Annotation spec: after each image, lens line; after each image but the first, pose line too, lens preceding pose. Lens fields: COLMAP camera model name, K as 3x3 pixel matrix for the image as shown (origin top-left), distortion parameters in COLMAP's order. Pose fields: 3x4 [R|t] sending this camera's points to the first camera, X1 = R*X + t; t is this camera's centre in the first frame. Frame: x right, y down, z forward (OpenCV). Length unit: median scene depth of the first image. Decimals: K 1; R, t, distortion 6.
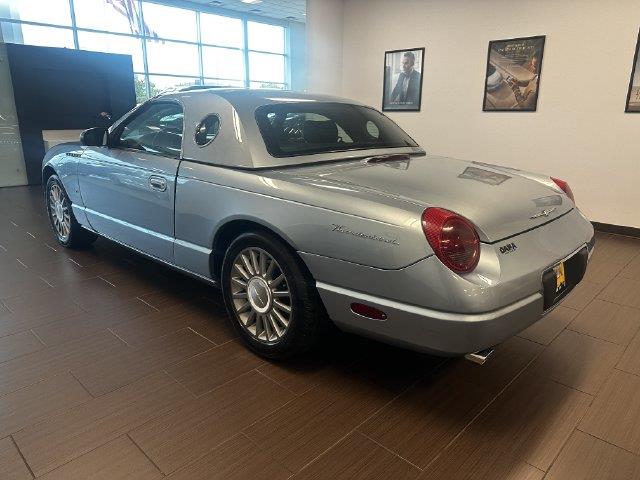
lens RADIAL K [[456.0, 0, 321.3], [0, 456.0, 239.9], [0, 0, 1]] dist [-0.012099, -0.005876]
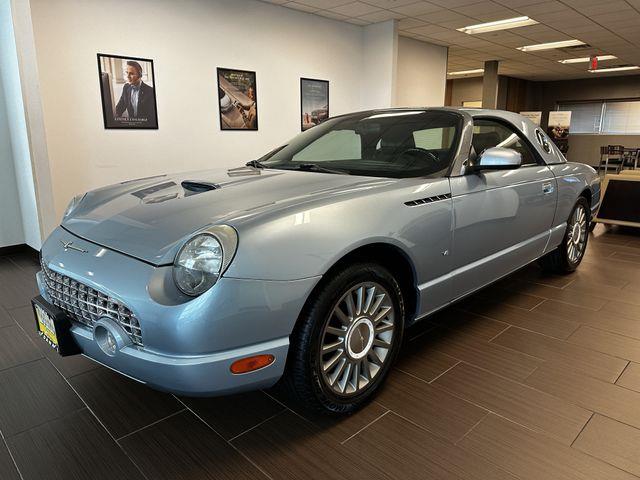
lens RADIAL K [[456.0, 0, 321.7], [0, 456.0, 240.0], [0, 0, 1]] dist [-0.012099, -0.005876]
pose [[0.032050, -0.234452, 0.971599, -0.791668], [0.259101, 0.940816, 0.218477, -0.216417], [-0.965318, 0.244740, 0.090900, 0.750634]]
